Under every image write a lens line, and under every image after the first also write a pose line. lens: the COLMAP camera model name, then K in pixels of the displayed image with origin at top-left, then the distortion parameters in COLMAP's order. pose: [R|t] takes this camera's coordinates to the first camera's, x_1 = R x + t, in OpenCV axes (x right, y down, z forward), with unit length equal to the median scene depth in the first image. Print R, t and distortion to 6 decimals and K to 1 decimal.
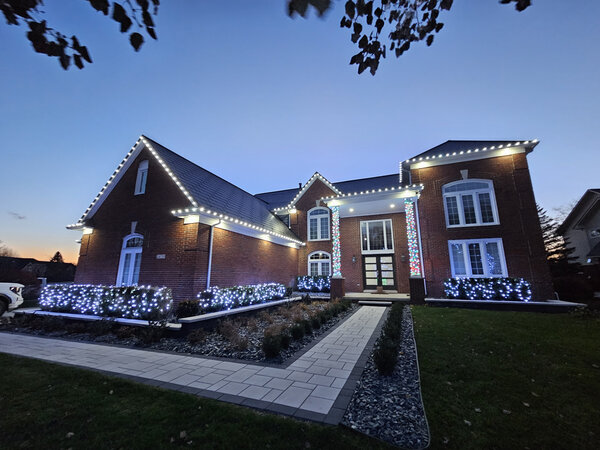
lens RADIAL K [[266.7, 0, 288.6], [0, 266.7, 225.7], [0, 0, 1]] dist [0.002643, 0.000293]
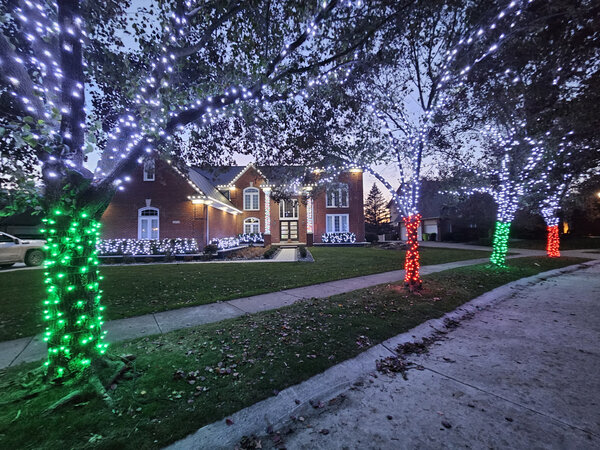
lens RADIAL K [[266.7, 0, 288.6], [0, 266.7, 225.7], [0, 0, 1]] dist [0.002643, 0.000293]
pose [[0.928950, 0.001730, 0.370200, -0.314034], [-0.056754, 0.988834, 0.137793, -0.096928], [-0.365828, -0.149013, 0.918676, -0.586167]]
